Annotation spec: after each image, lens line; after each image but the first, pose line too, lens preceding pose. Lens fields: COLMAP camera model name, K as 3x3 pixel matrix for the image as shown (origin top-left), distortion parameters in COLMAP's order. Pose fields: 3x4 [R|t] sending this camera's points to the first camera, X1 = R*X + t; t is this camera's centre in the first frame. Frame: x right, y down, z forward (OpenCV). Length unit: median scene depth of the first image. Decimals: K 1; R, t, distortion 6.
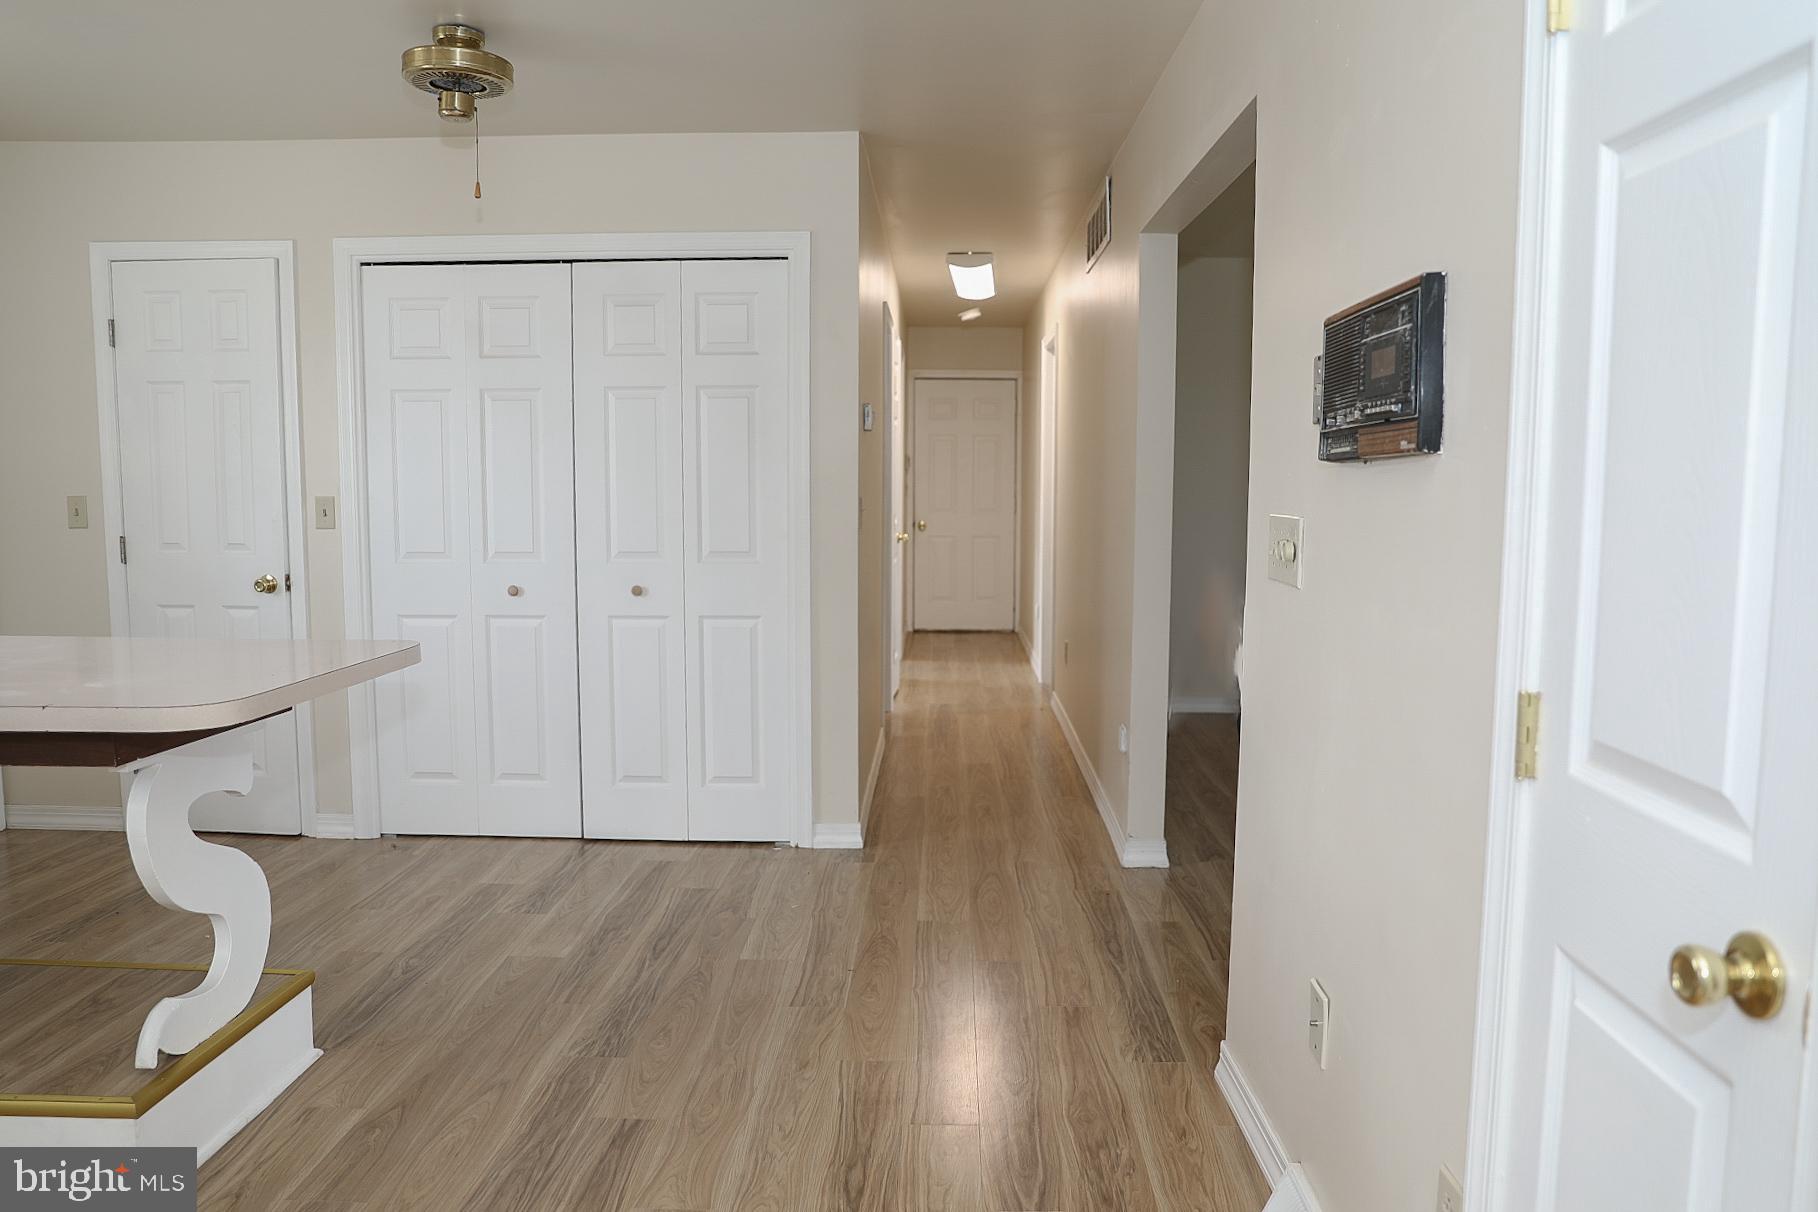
lens RADIAL K [[1289.6, 0, 909.0], [0, 1289.6, 606.0], [0, 0, 1]] dist [-0.092607, 0.050580]
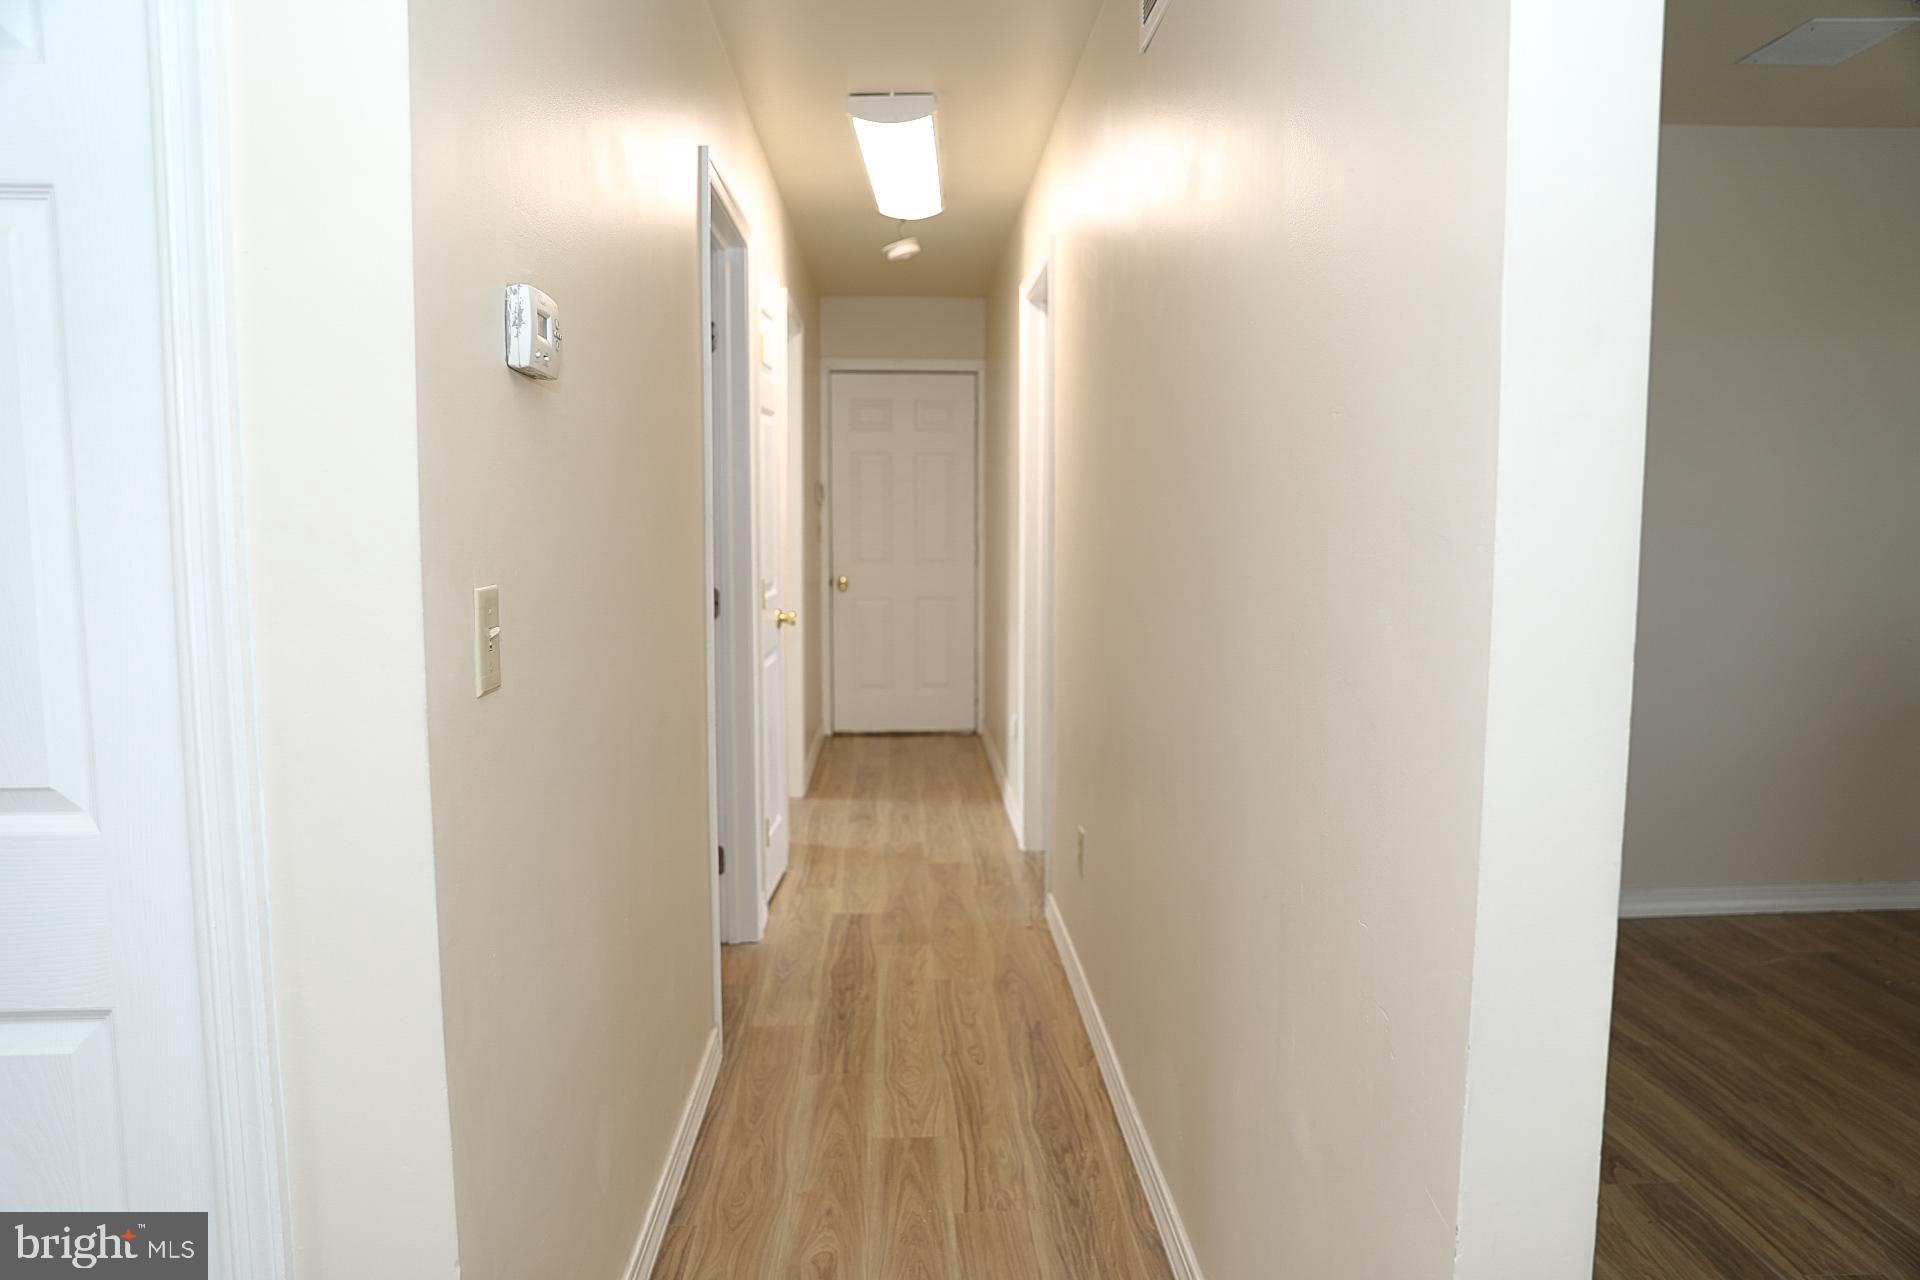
lens RADIAL K [[1319.6, 0, 960.0], [0, 1319.6, 640.0], [0, 0, 1]] dist [-0.109580, 0.089604]
pose [[0.997360, -0.009457, 0.071991, 0.025542], [0.009697, 0.999949, -0.002981, -0.034545], [-0.071959, 0.003671, 0.997401, 0.336456]]
